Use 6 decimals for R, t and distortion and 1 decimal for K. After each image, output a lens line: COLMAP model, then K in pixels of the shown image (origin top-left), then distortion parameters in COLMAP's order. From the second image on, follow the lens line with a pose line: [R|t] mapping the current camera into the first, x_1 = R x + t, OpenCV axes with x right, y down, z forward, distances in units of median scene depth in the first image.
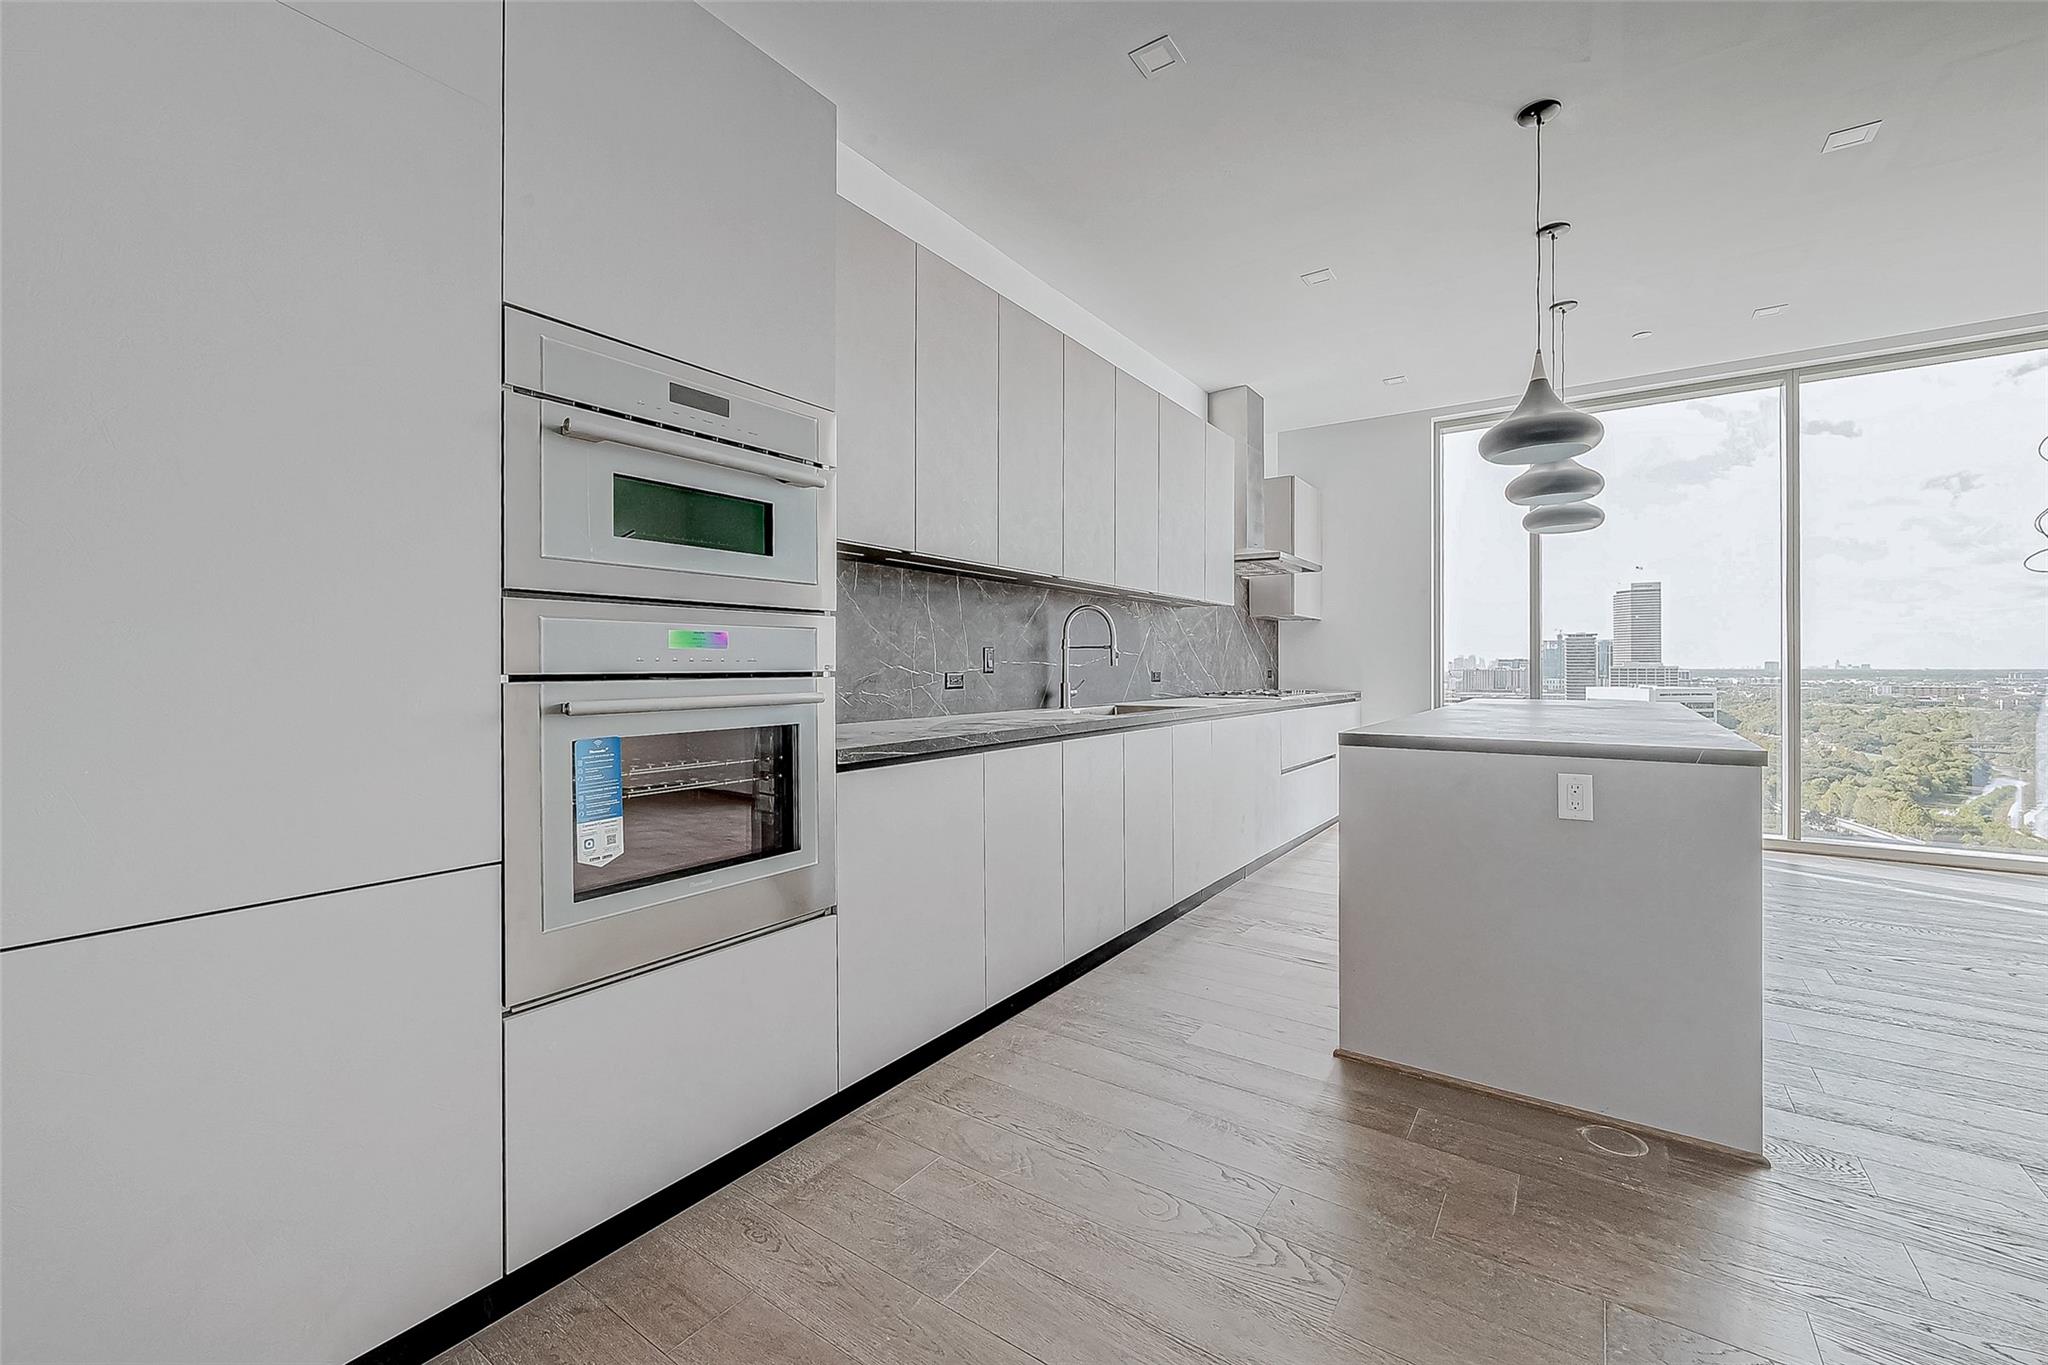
lens RADIAL K [[817.8, 0, 1020.2], [0, 817.8, 668.8], [0, 0, 1]] dist [-0.011604, -0.000040]
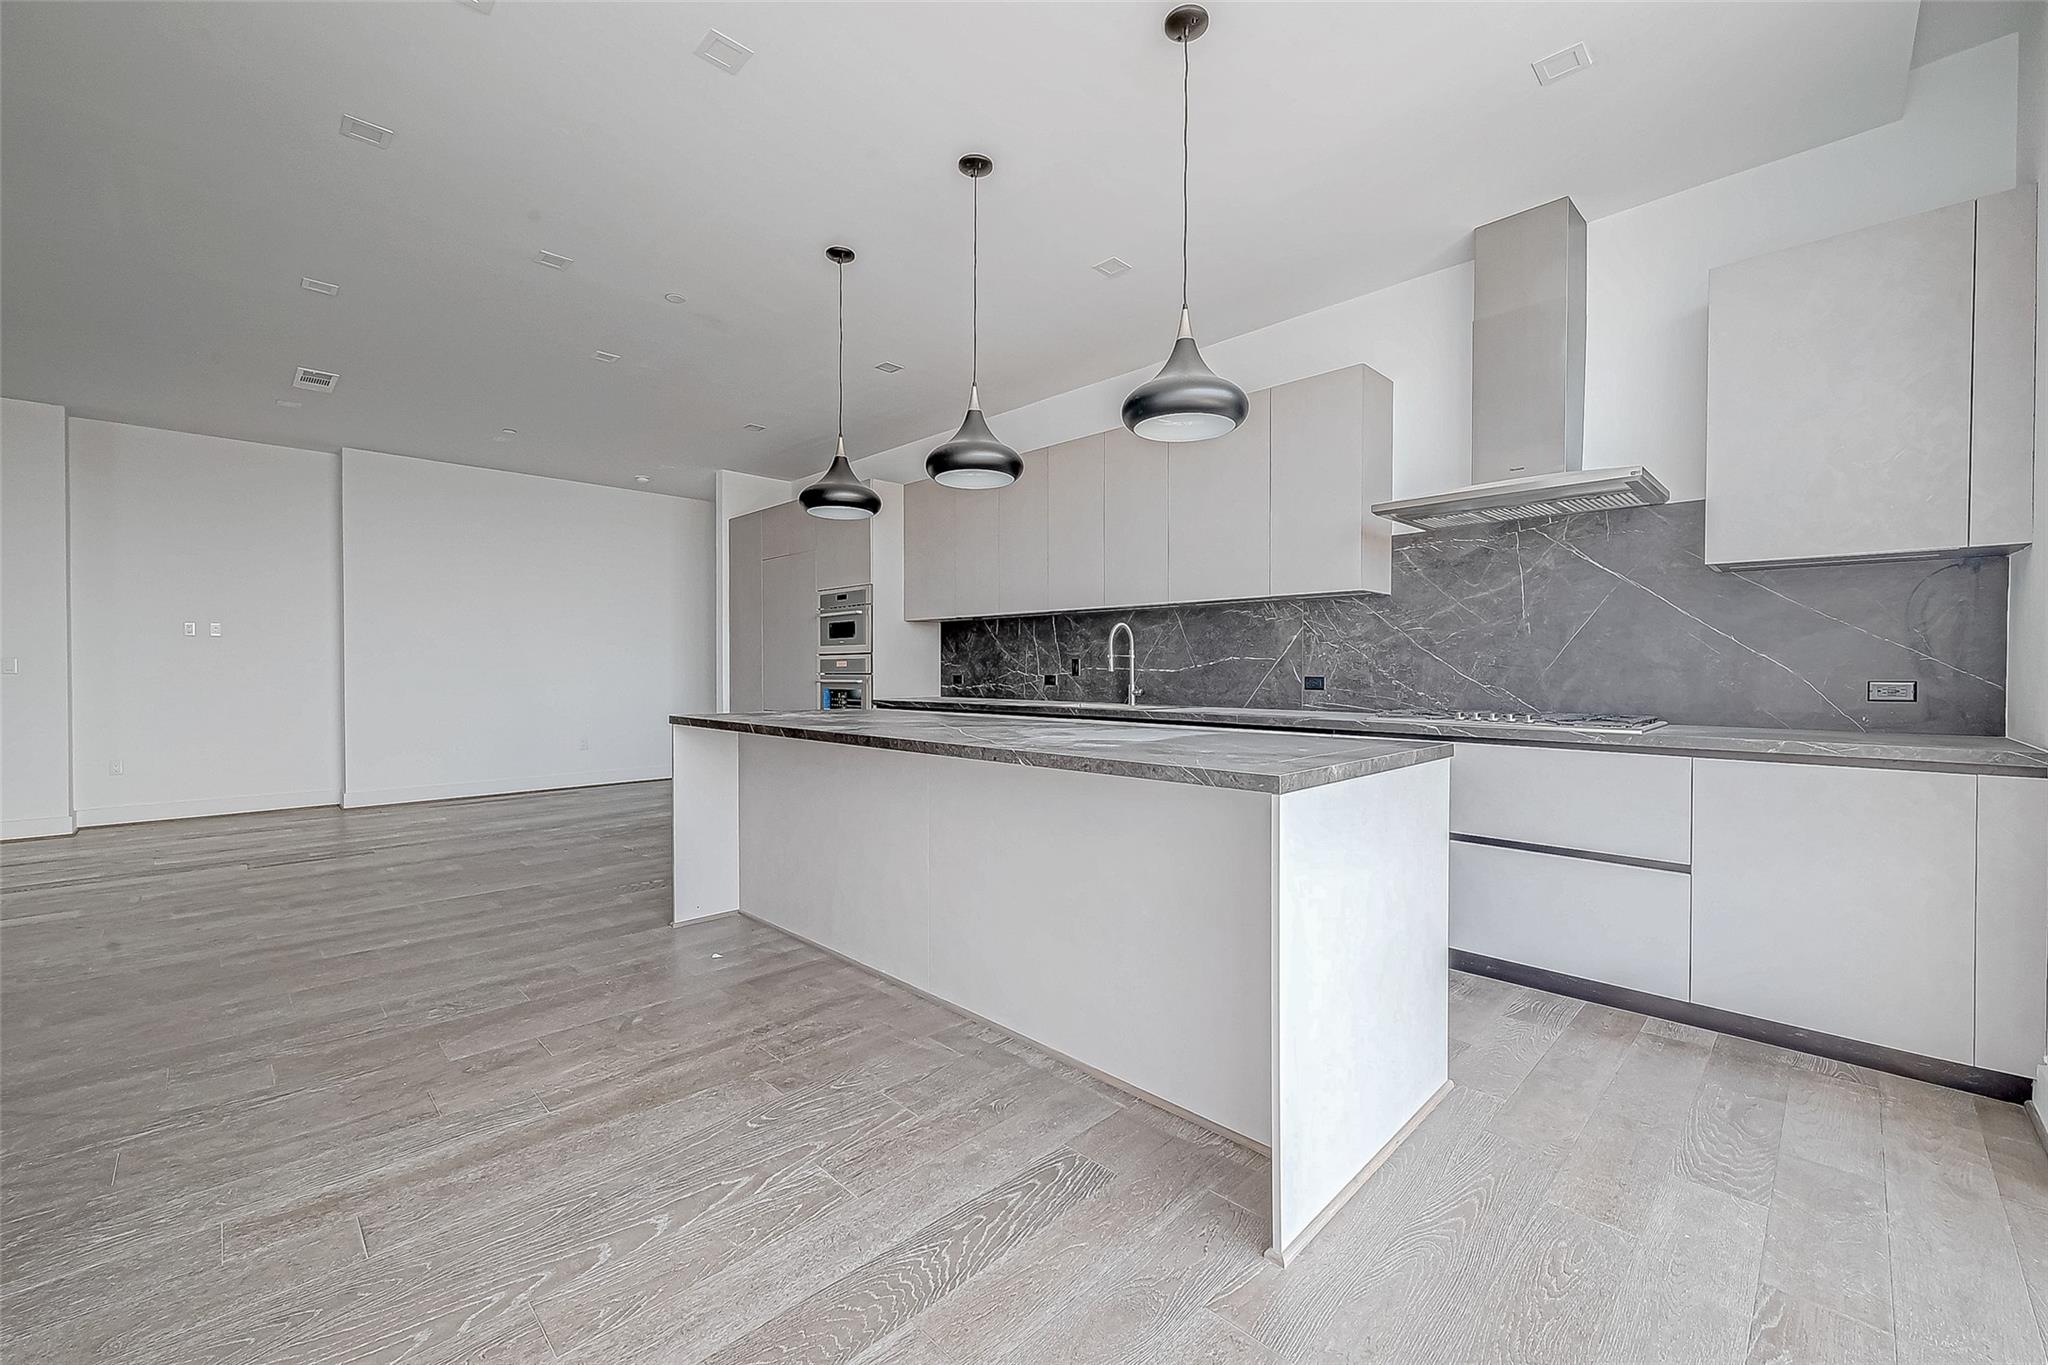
lens RADIAL K [[817.8, 0, 1022.8], [0, 817.8, 678.6], [0, 0, 1]] dist [-0.011604, -0.000040]
pose [[-0.148378, 0.012125, -0.988856, 1.353456], [-0.001082, 0.999922, 0.012423, -0.007552], [0.988930, 0.002913, -0.148354, 1.037199]]
